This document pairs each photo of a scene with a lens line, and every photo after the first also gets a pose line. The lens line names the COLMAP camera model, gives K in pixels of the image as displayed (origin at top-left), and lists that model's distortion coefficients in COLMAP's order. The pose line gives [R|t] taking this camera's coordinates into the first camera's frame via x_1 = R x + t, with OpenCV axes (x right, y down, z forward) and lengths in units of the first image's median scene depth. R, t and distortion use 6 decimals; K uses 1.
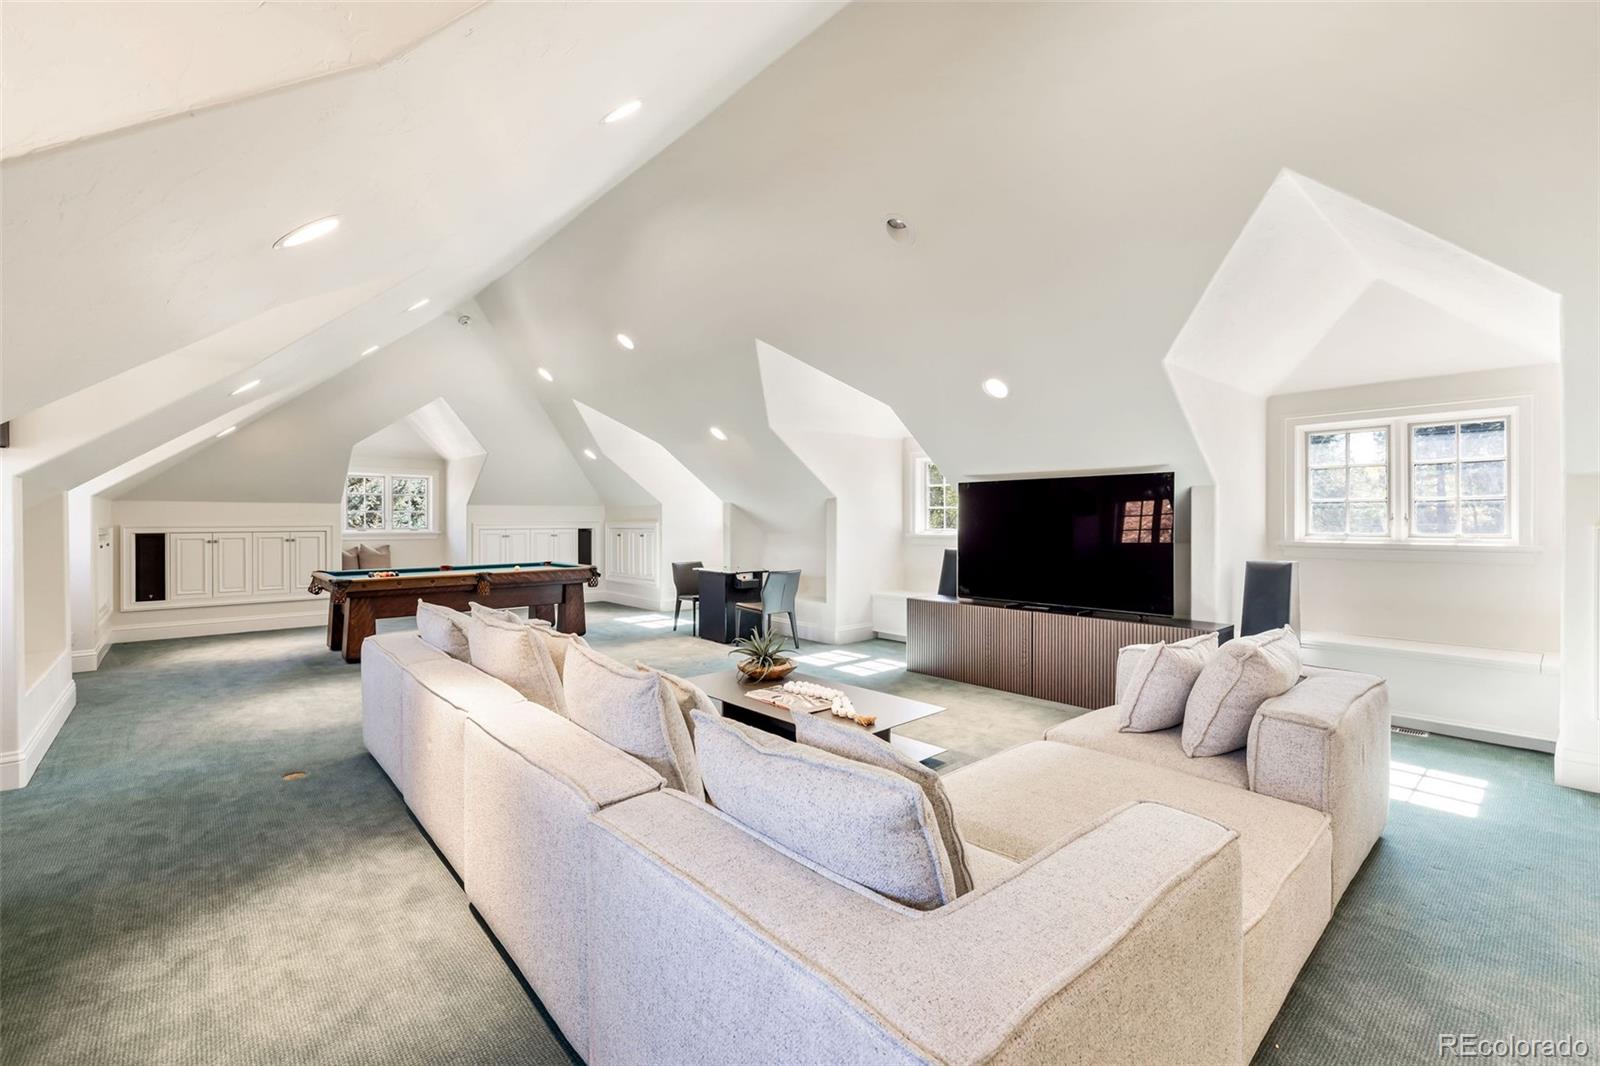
lens RADIAL K [[692.3, 0, 801.9], [0, 692.3, 534.9], [0, 0, 1]] dist [-0.016638, -0.000049]
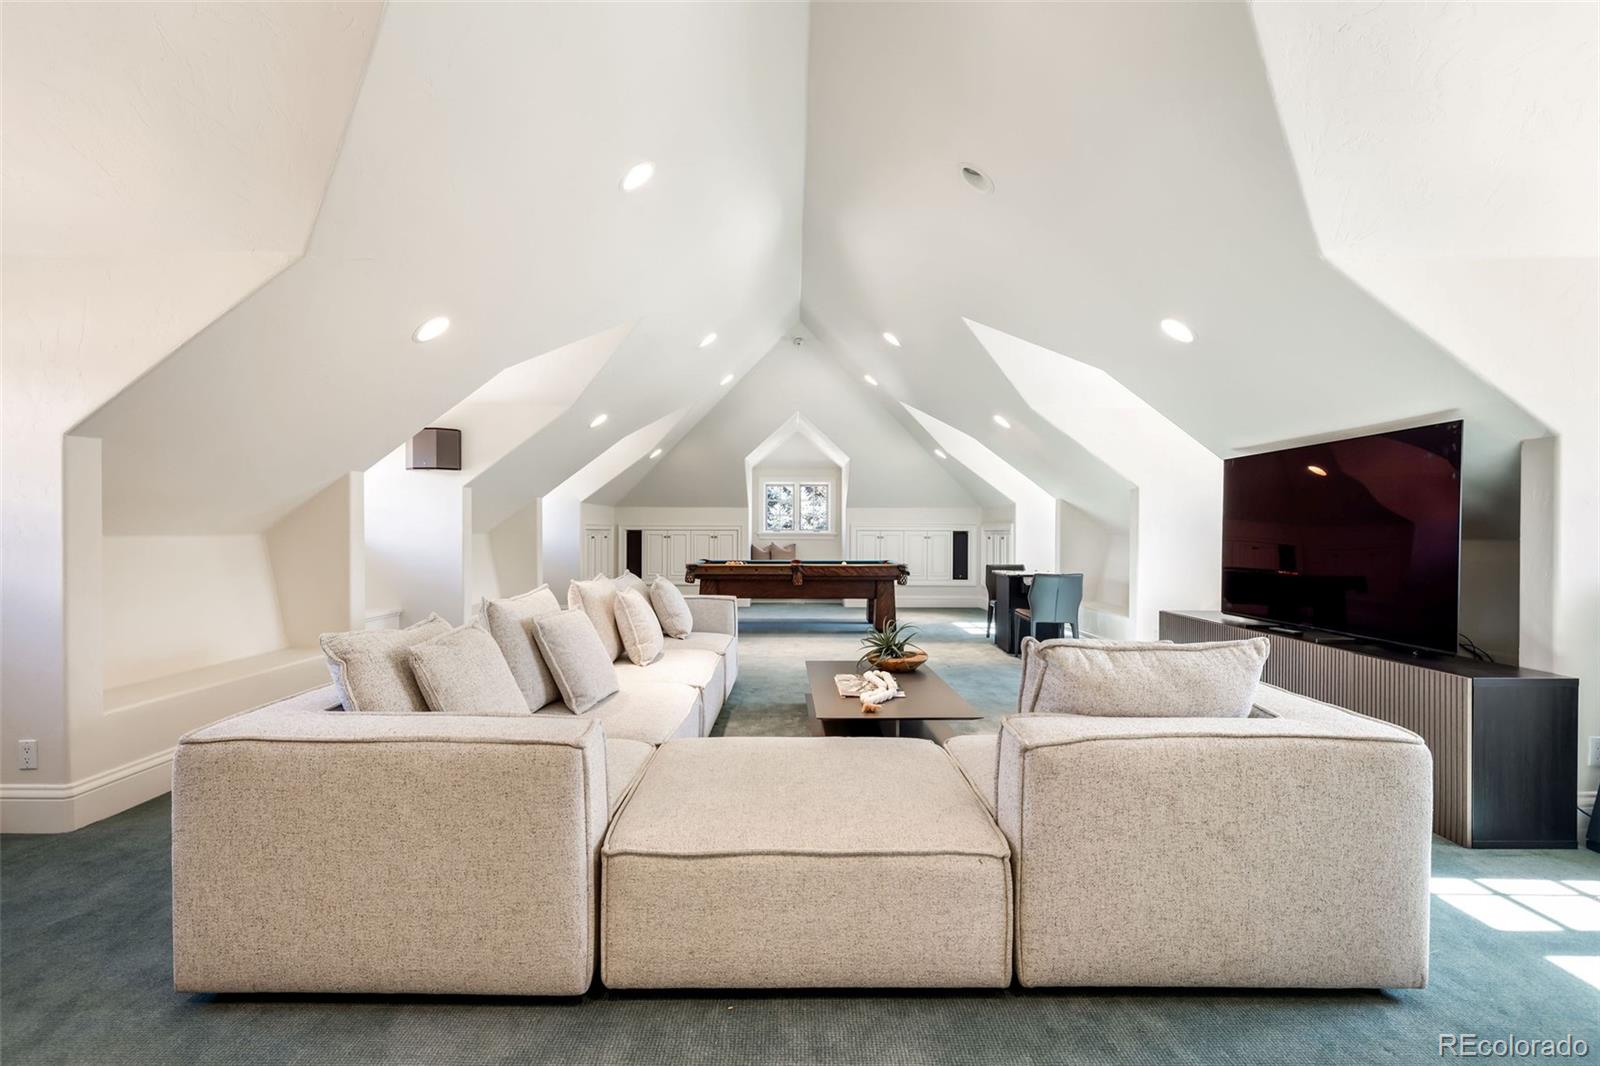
lens RADIAL K [[787.7, 0, 796.3], [0, 787.7, 529.0], [0, 0, 1]] dist [0.000387, 0.000034]
pose [[0.737429, 0.003575, -0.675415, 0.364793], [-0.024577, 0.999466, -0.021543, 0.023020], [0.674977, 0.032486, 0.737123, 0.050303]]
